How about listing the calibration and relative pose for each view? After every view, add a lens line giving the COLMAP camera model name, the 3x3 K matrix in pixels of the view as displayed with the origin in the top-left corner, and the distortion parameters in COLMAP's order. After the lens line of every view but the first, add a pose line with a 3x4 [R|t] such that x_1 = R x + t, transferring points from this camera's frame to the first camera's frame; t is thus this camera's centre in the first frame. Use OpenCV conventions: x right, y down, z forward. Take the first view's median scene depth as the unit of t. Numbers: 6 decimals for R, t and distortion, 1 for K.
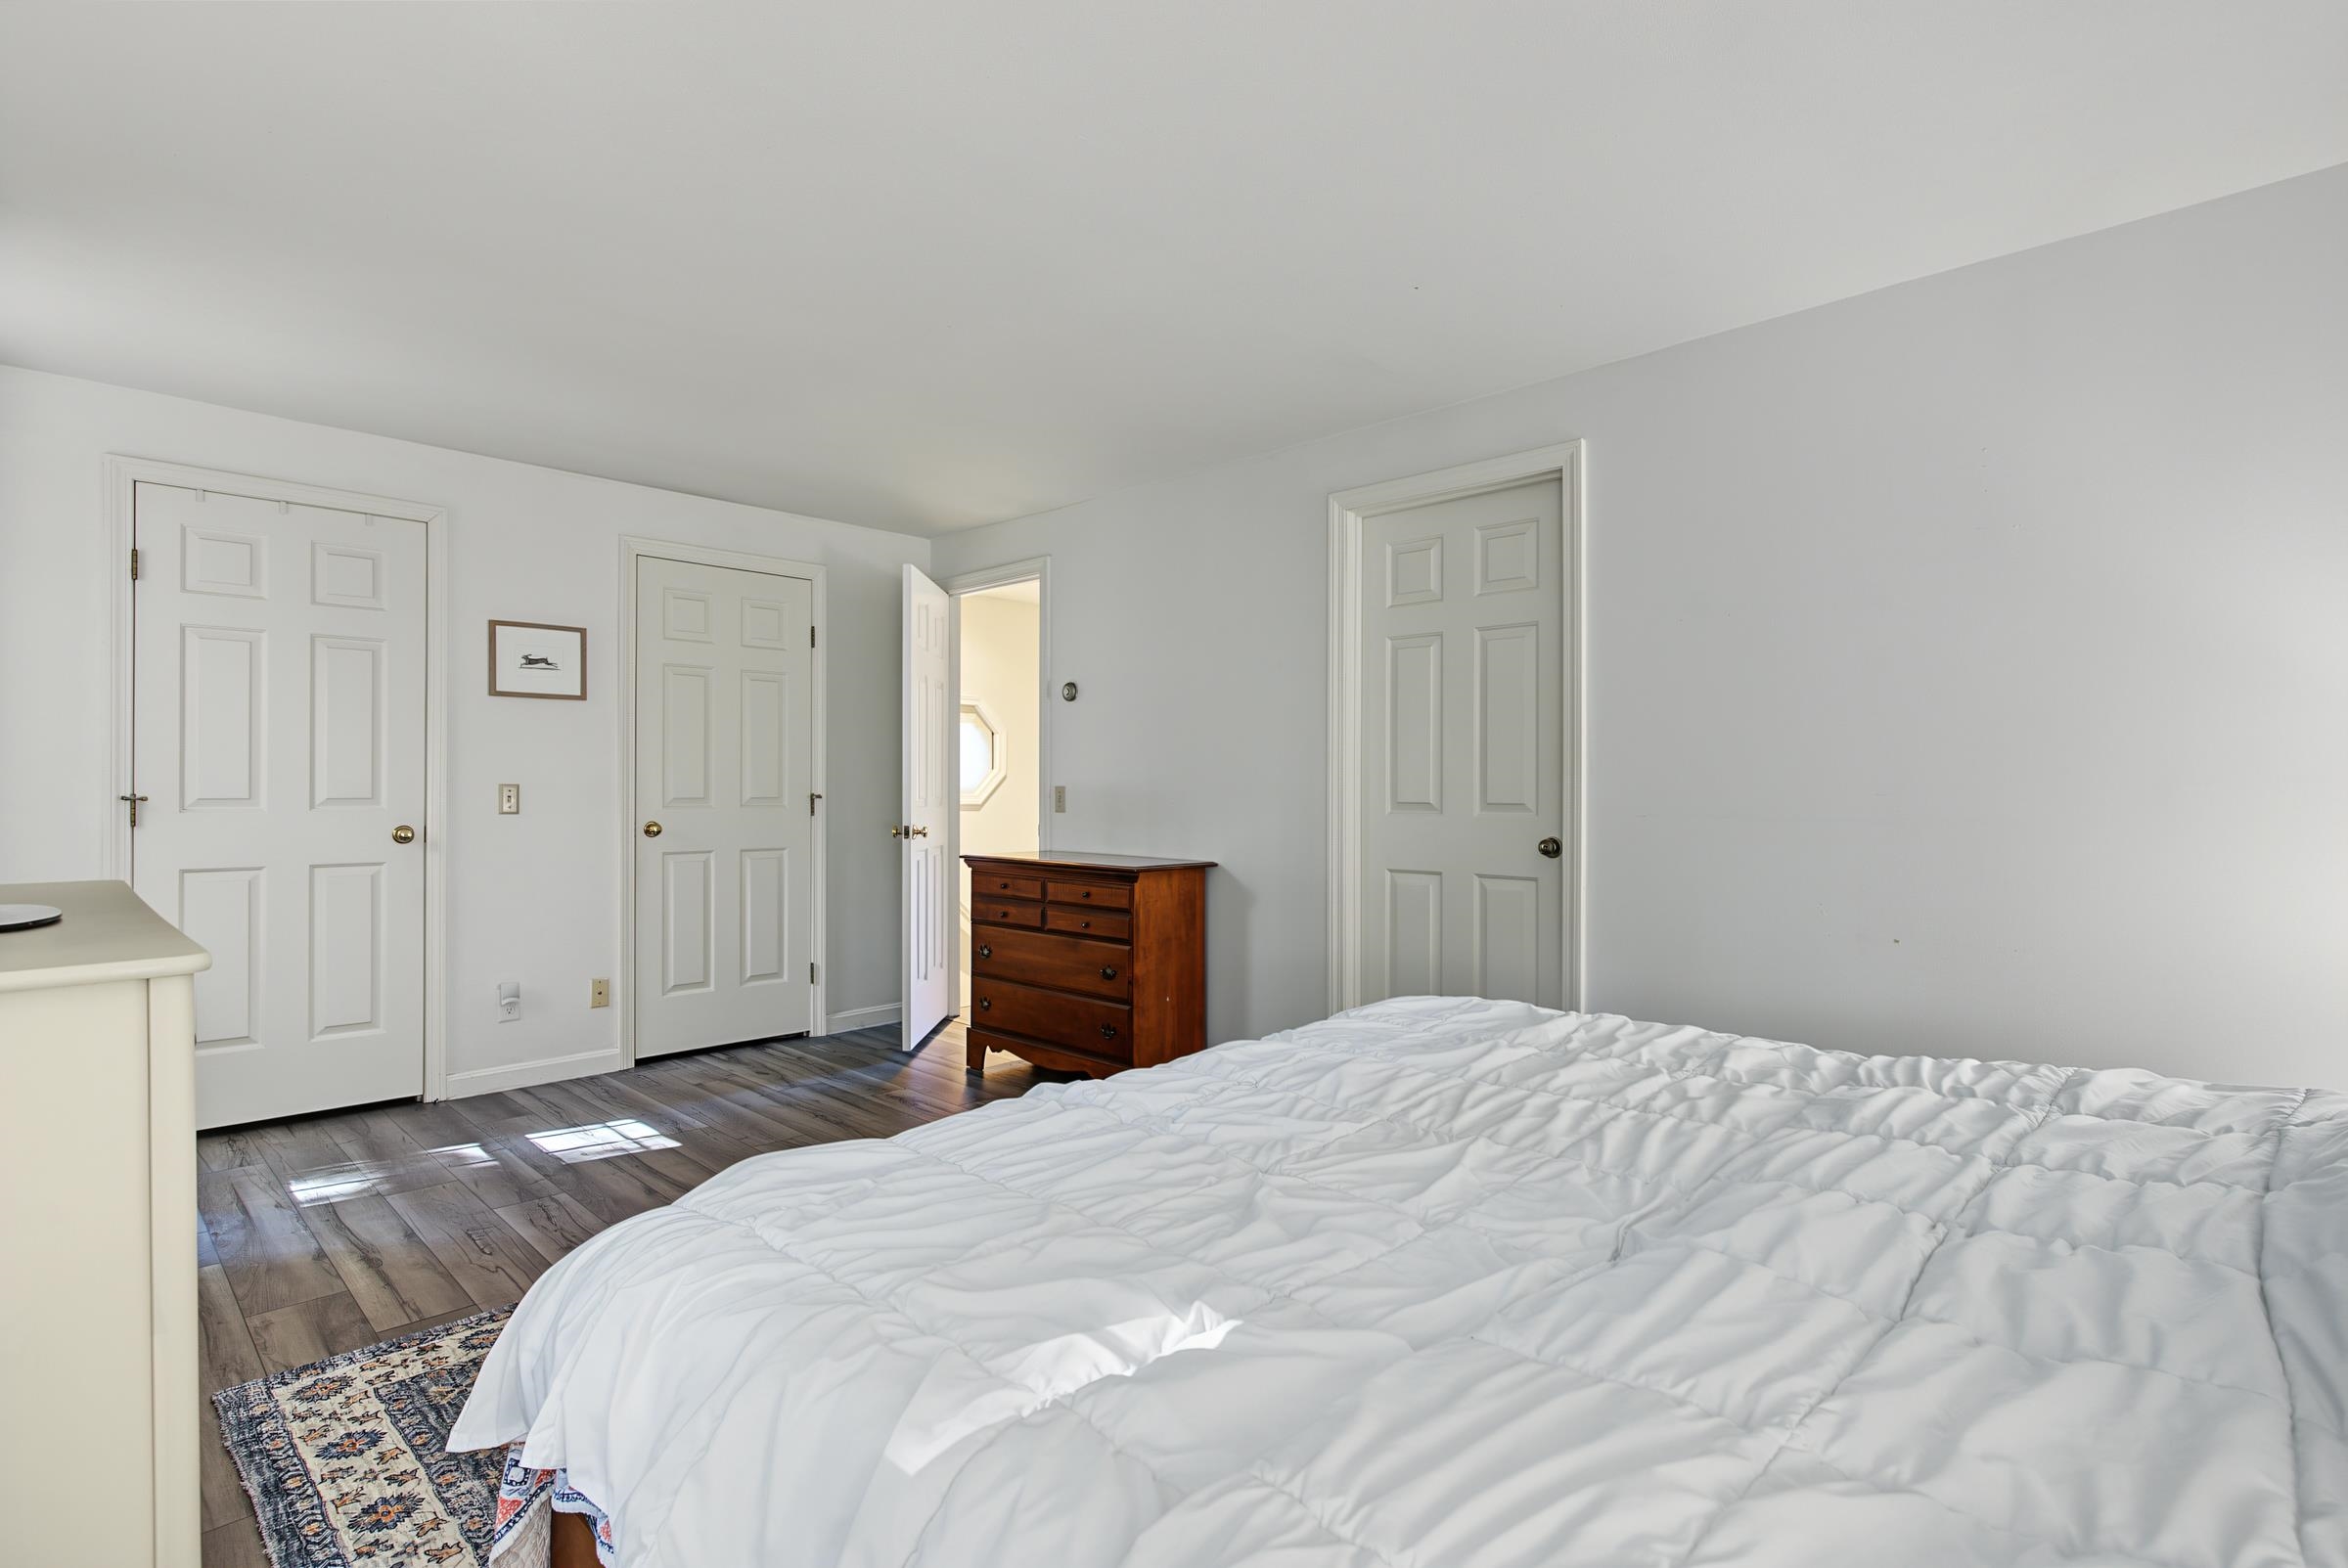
lens RADIAL K [[1104.5, 0, 1174.0], [0, 1104.5, 784.0], [0, 0, 1]] dist [-0.005034, -0.000489]
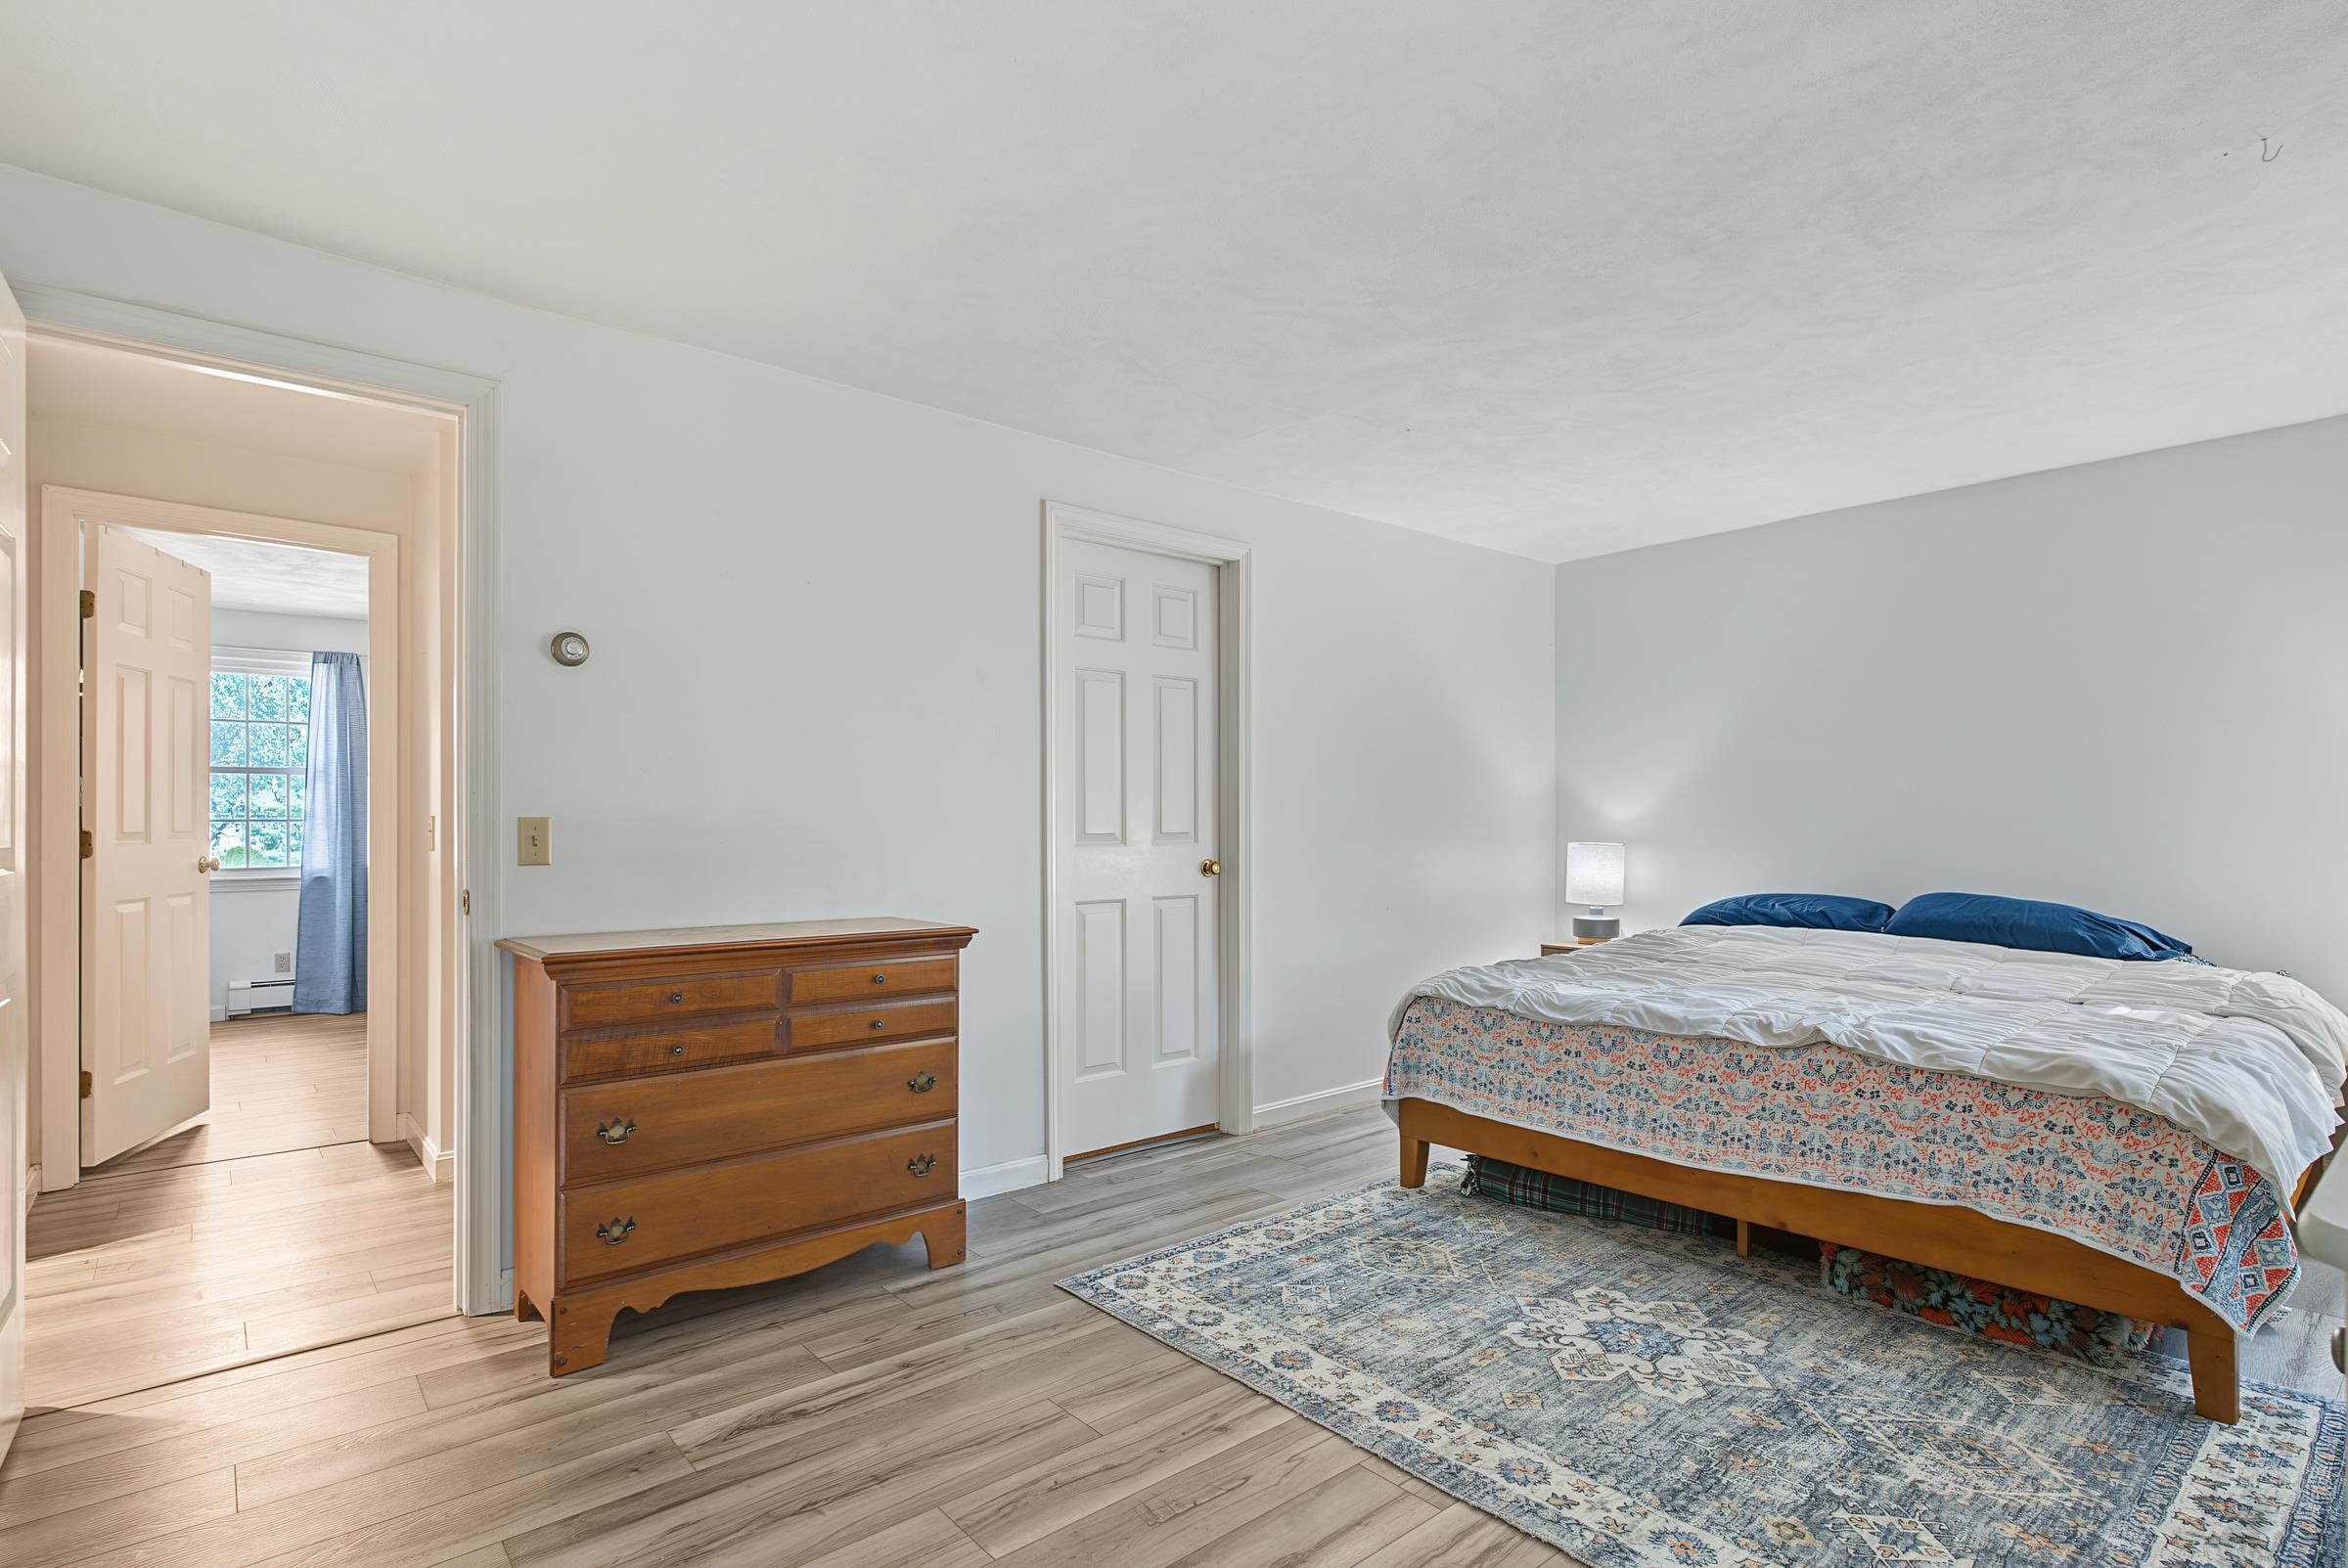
lens RADIAL K [[1154.7, 0, 1174.0], [0, 1154.7, 784.0], [0, 0, 1]] dist [-0.001493, 0.000253]
pose [[0.107992, 0.027105, 0.993782, -1.204578], [-0.004358, 0.999632, -0.026791, -0.000947], [-0.994142, -0.001438, 0.108070, 1.172598]]
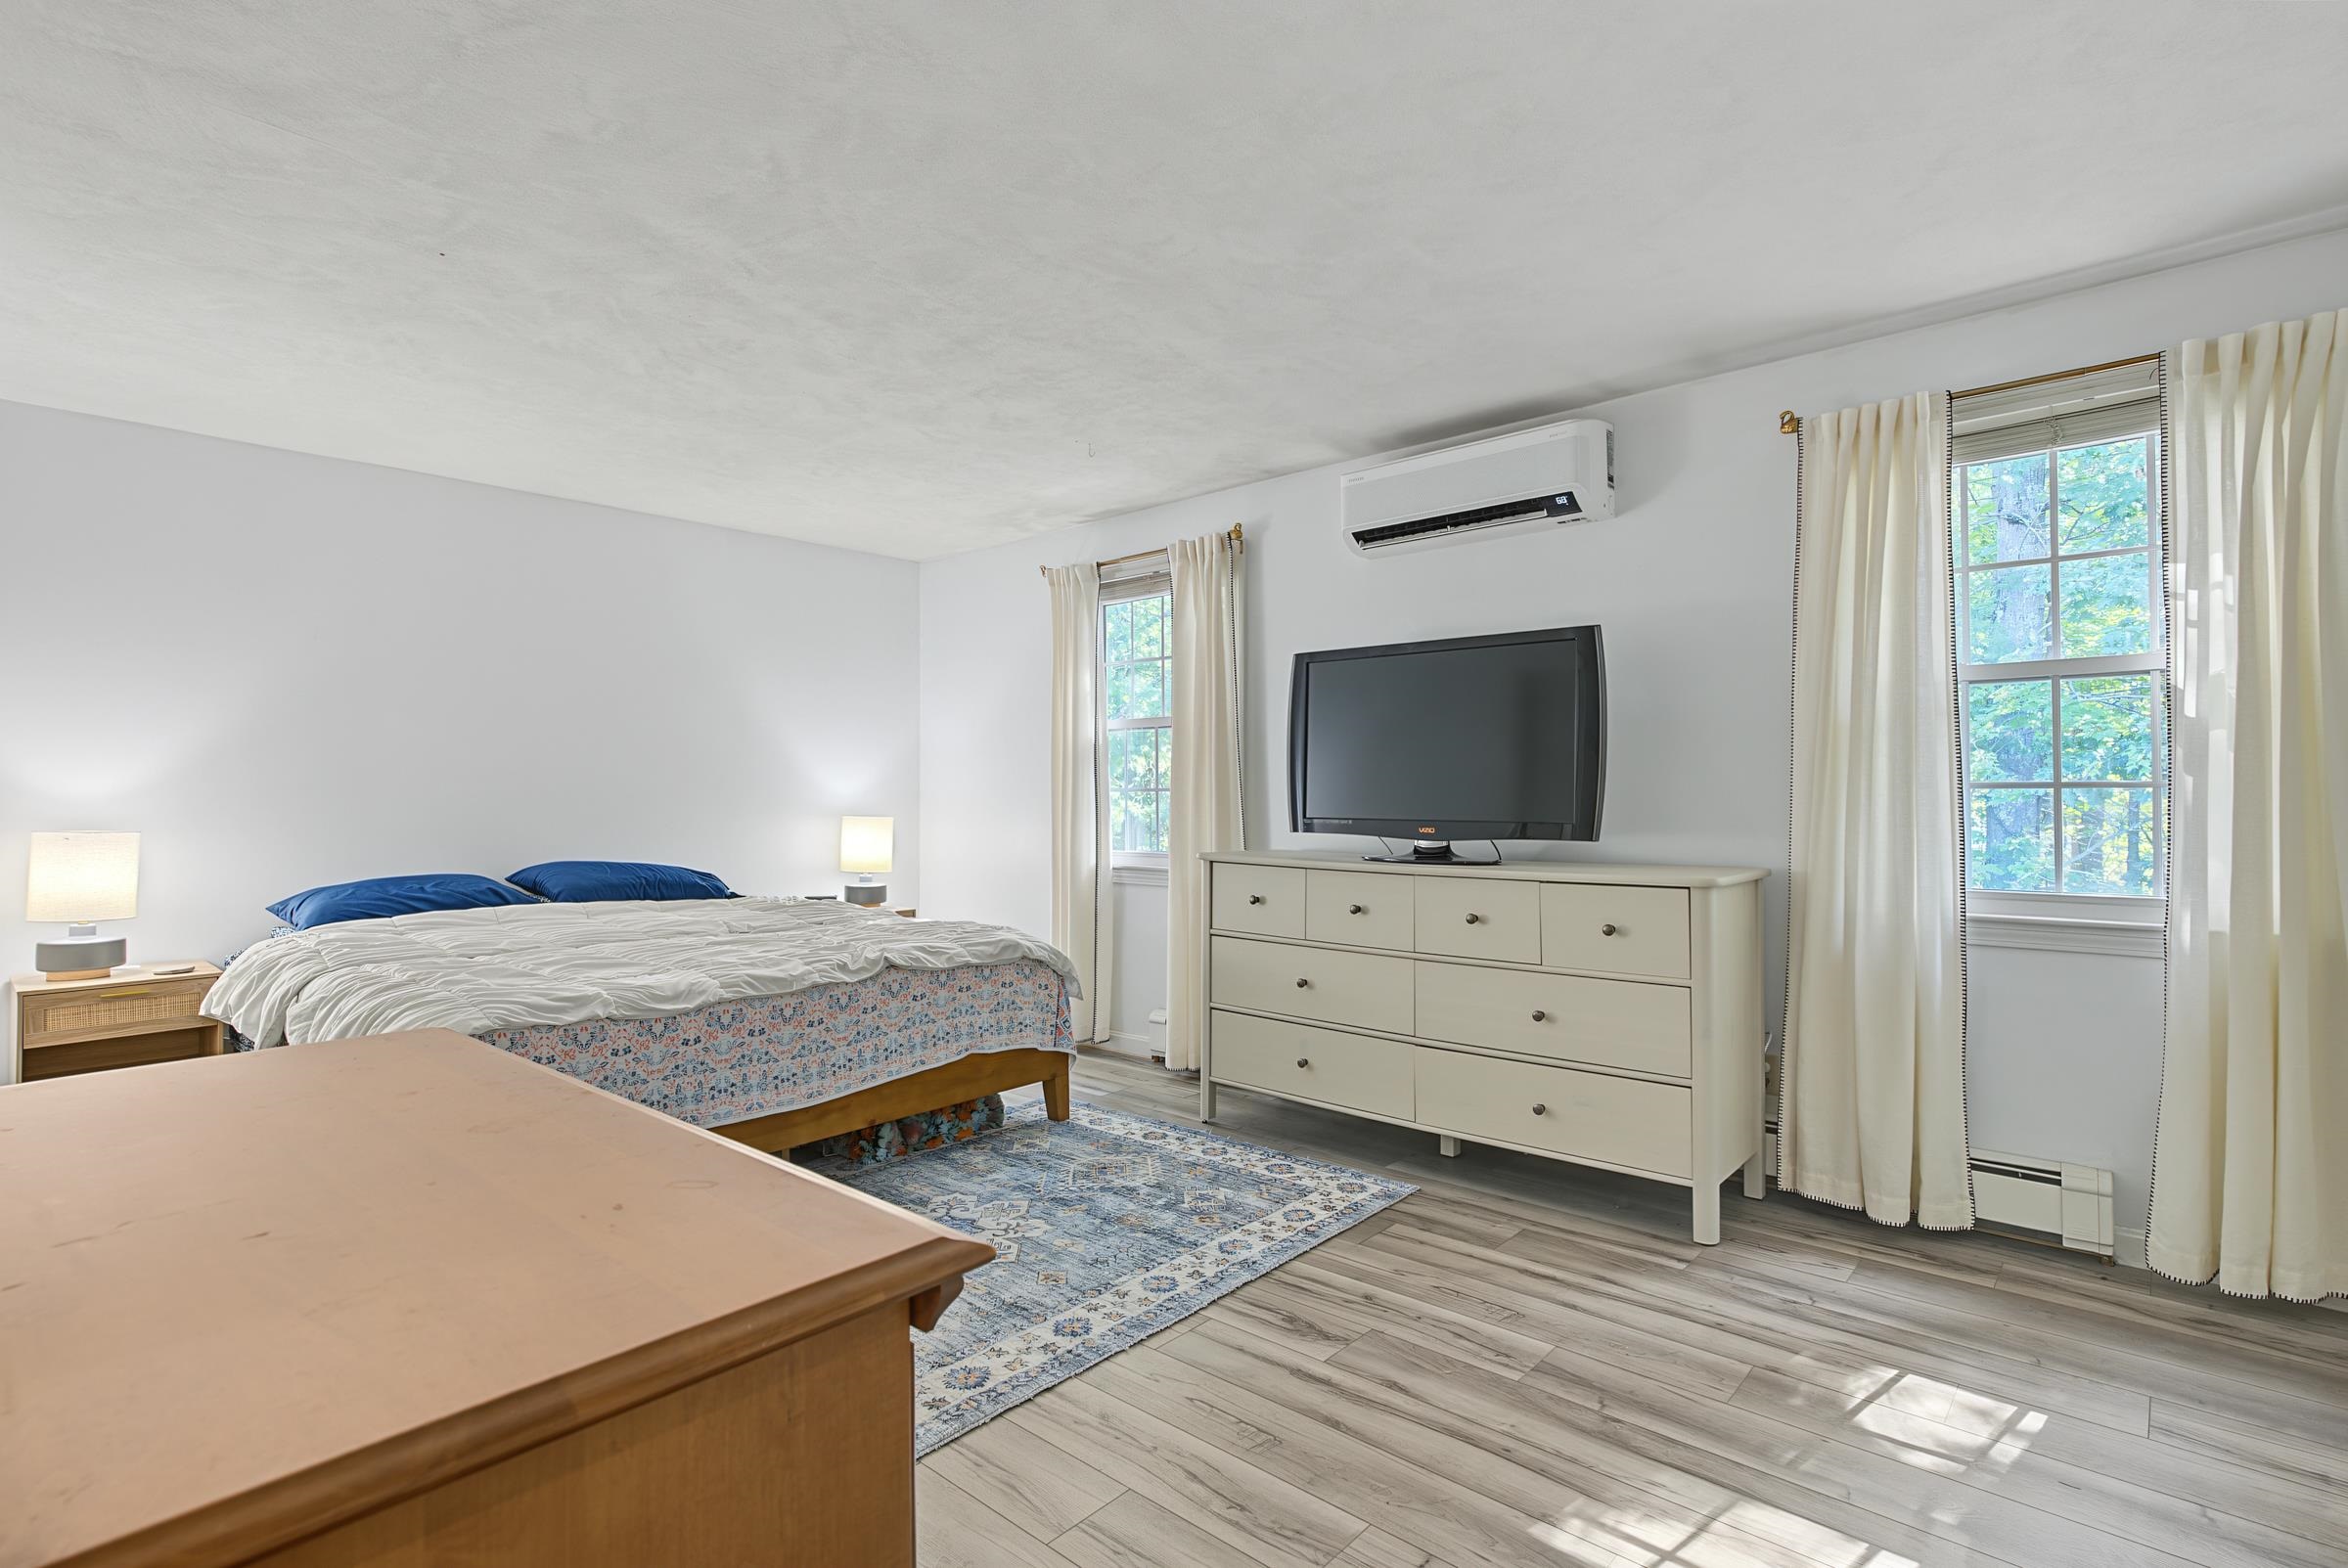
lens RADIAL K [[1134.4, 0, 1172.6], [0, 1134.4, 749.6], [0, 0, 1]] dist [-0.000157, -0.000419]
pose [[-0.999517, -0.001004, -0.031046, -0.375125], [0.000484, 0.998853, -0.047882, 0.012796], [0.031059, -0.047874, -0.998370, 2.053367]]
